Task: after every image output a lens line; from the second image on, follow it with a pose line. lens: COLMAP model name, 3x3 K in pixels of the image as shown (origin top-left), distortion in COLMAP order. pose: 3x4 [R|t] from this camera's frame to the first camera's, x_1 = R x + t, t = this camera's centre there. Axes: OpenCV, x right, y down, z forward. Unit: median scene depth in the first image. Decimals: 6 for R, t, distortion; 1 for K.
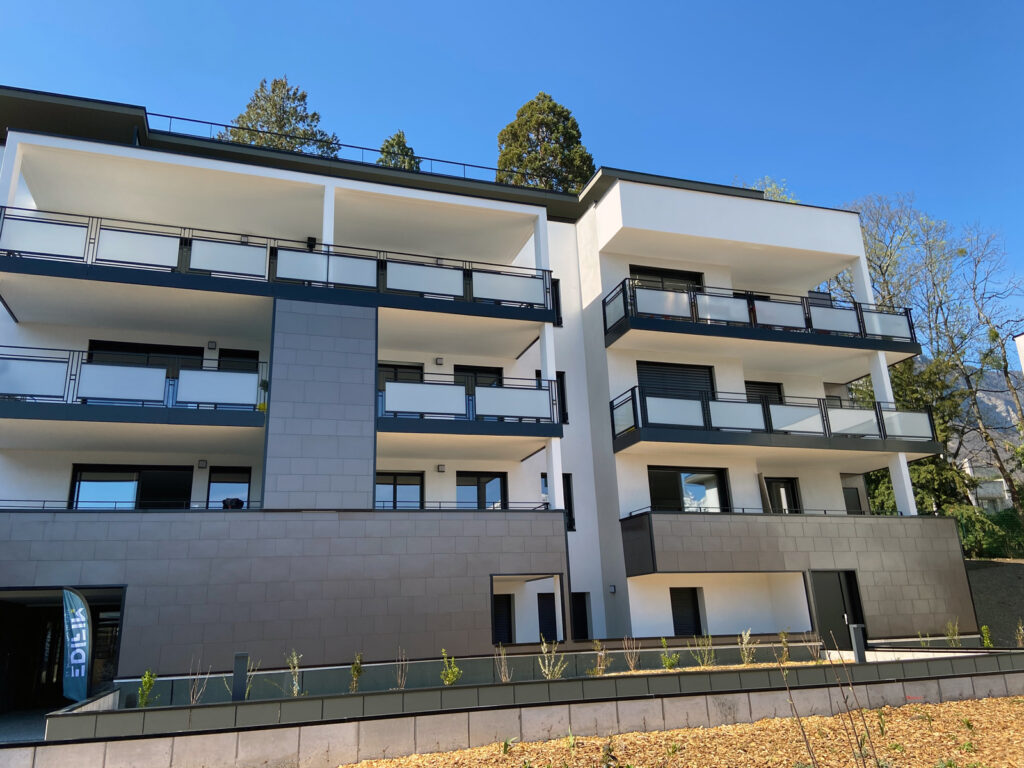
lens RADIAL K [[774.6, 0, 497.0], [0, 774.6, 374.9], [0, 0, 1]] dist [0.134729, -0.141599]
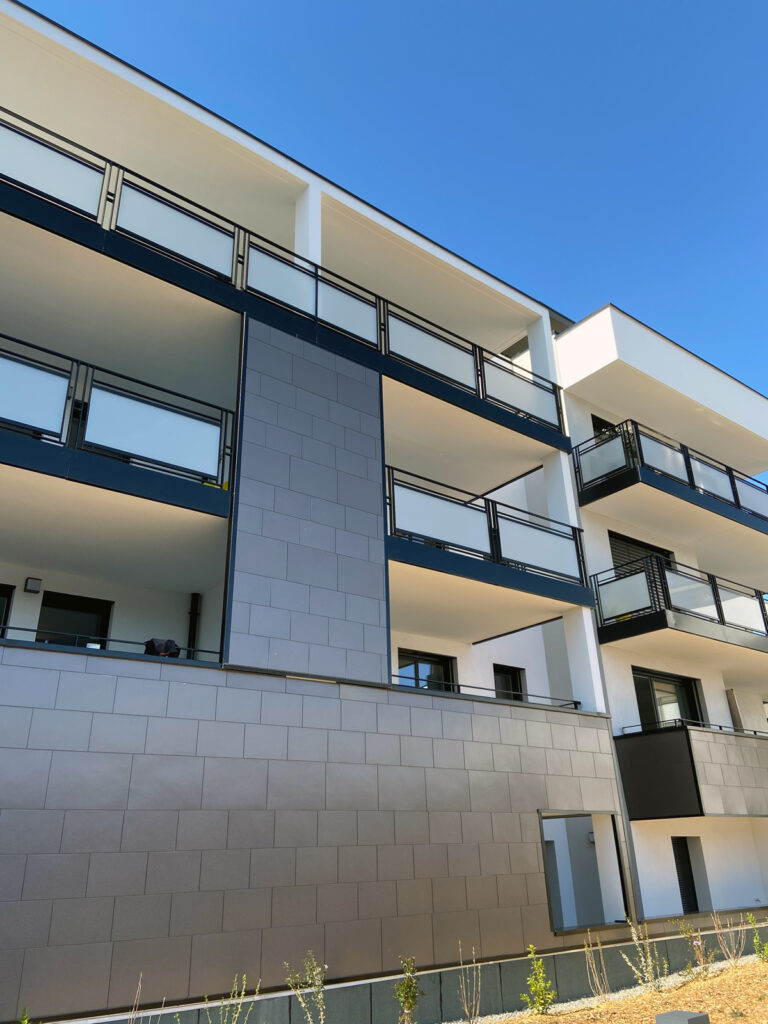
lens RADIAL K [[799.0, 0, 415.8], [0, 799.0, 490.8], [0, 0, 1]] dist [0.125386, -0.161022]
pose [[0.926946, 0.162670, 0.338097, -0.311778], [-0.116557, 0.981388, -0.152620, 0.099821], [-0.356631, 0.102063, 0.928653, 0.350472]]
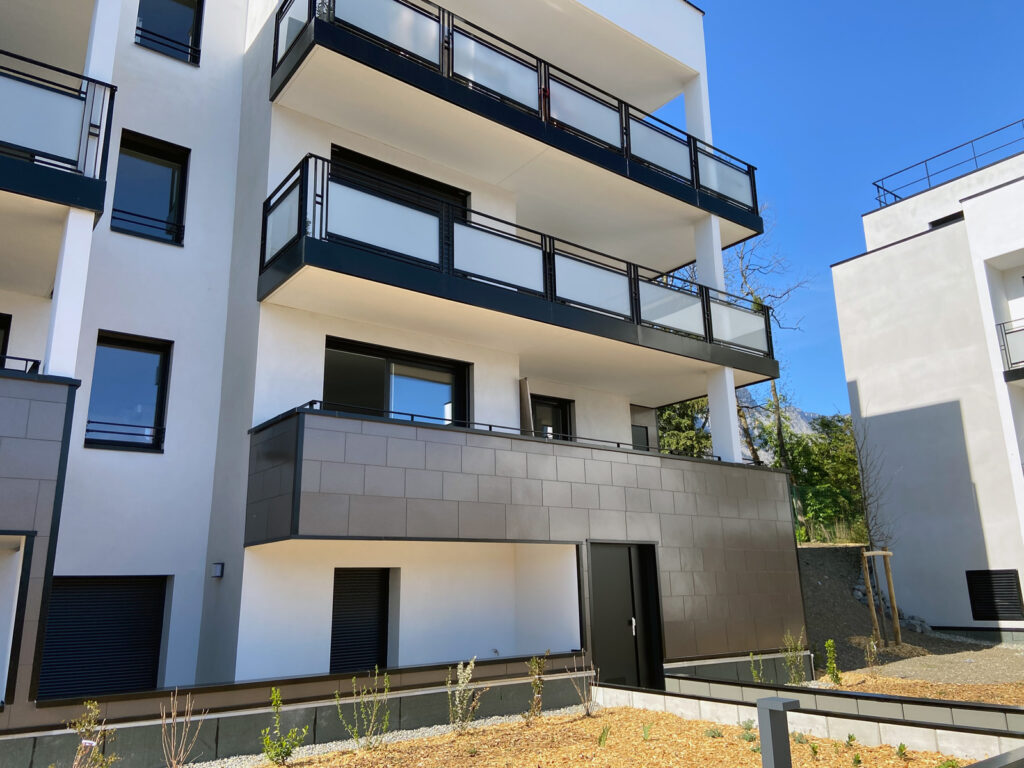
lens RADIAL K [[765.8, 0, 500.0], [0, 765.8, 402.6], [0, 0, 1]] dist [0.113393, -0.135520]
pose [[0.946758, 0.094898, 0.307641, 0.157062], [-0.114766, 0.992275, 0.047103, 0.129178], [-0.300794, -0.079902, 0.950336, 0.502826]]
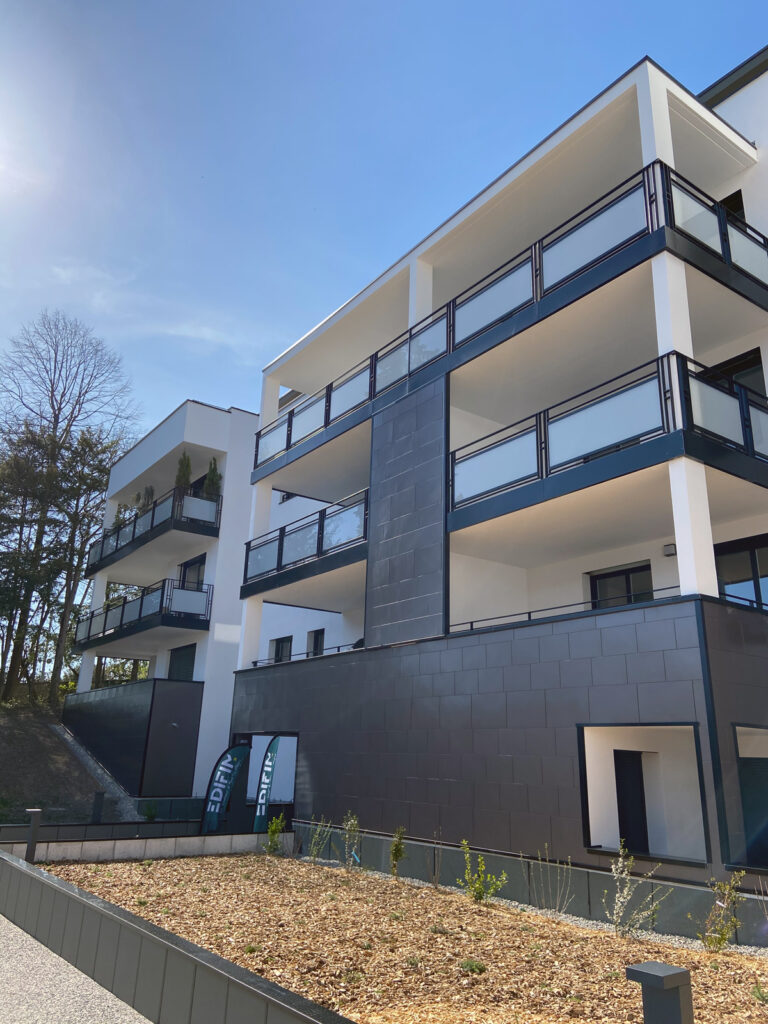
lens RADIAL K [[774.6, 0, 386.3], [0, 774.6, 528.0], [0, 0, 1]] dist [0.134729, -0.141599]
pose [[0.308118, -0.228755, -0.923436, 0.458397], [0.246582, 0.956692, -0.154717, 0.148768], [0.918837, -0.180032, 0.351181, 0.599233]]
